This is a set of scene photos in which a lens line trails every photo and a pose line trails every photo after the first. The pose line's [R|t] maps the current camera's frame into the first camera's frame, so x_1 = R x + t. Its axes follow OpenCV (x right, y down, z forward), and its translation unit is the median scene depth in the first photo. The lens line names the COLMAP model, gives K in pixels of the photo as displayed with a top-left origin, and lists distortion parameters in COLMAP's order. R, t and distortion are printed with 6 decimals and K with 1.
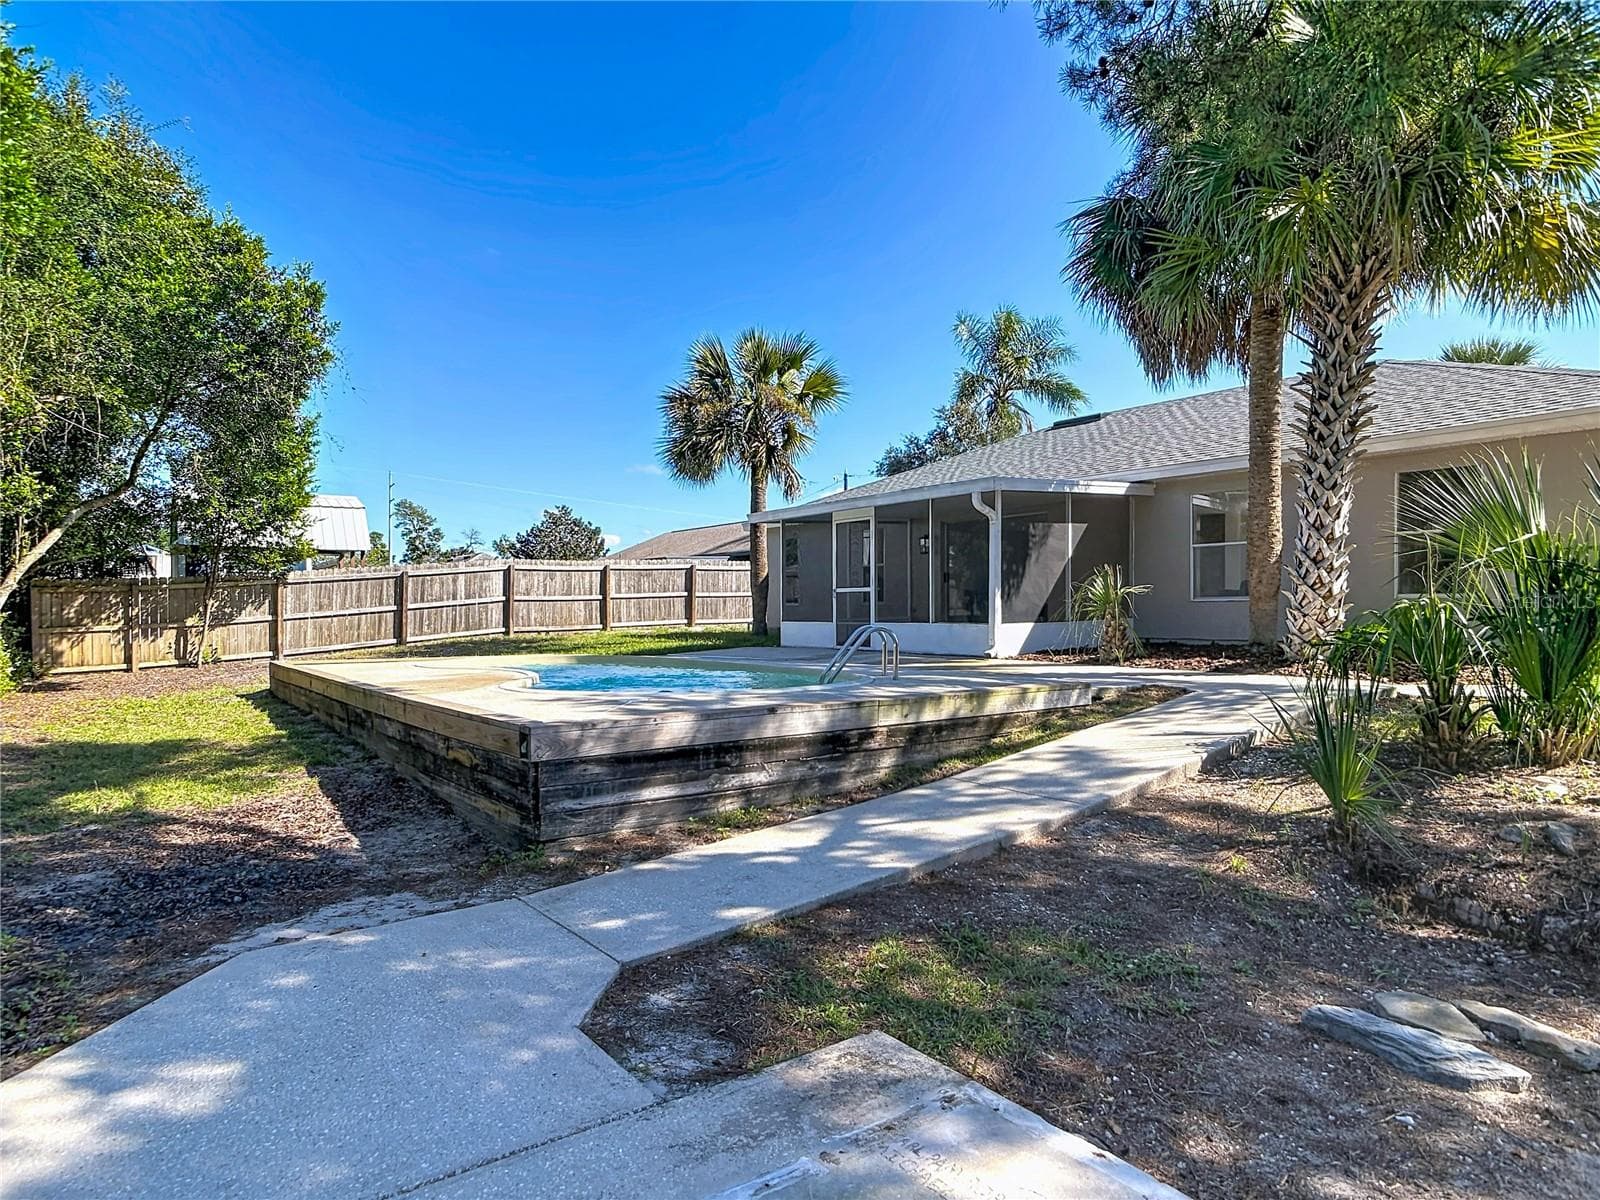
lens RADIAL K [[1165.5, 0, 800.0], [0, 1165.5, 600.0], [0, 0, 1]] dist [0.000265, 0.001656]
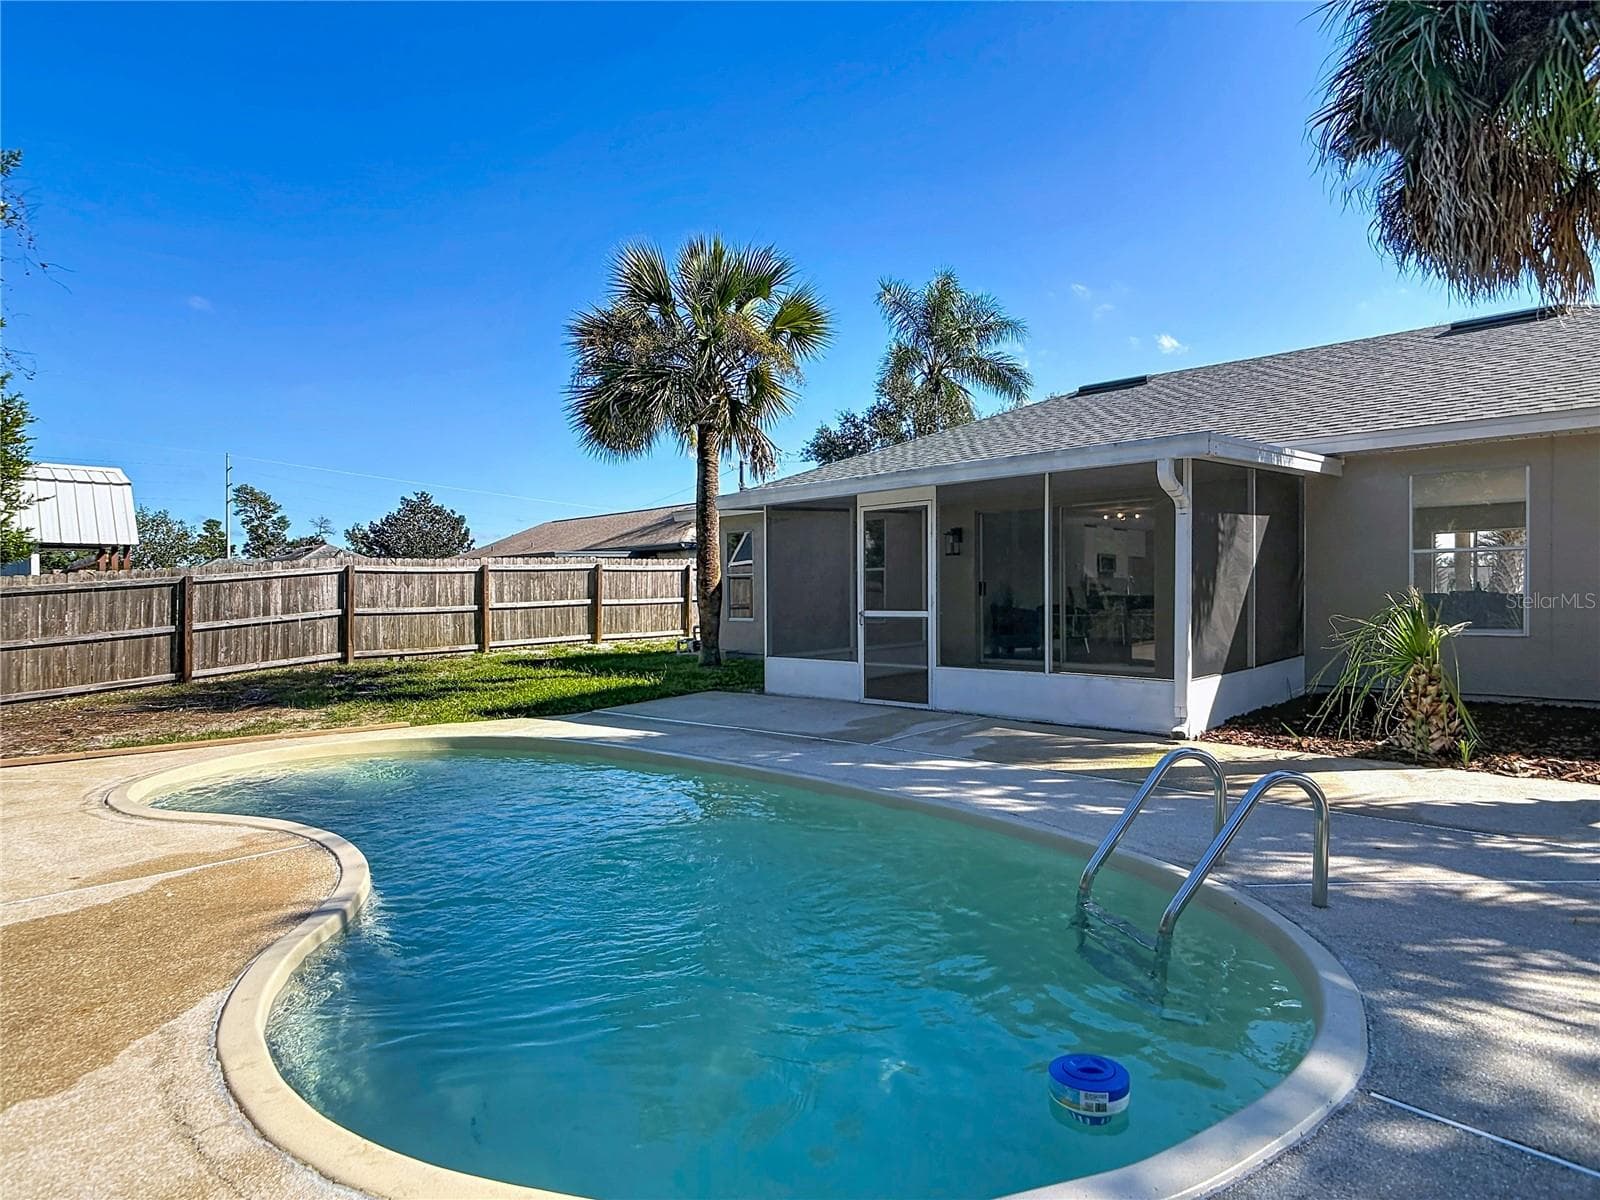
lens RADIAL K [[1143.0, 0, 893.0], [0, 1143.0, 601.4], [0, 0, 1]] dist [-0.076395, 0.071069]
pose [[0.981253, -0.004824, 0.192664, -0.051756], [0.002838, 0.999940, 0.010581, -0.014776], [-0.192703, -0.009836, 0.981208, 0.250019]]
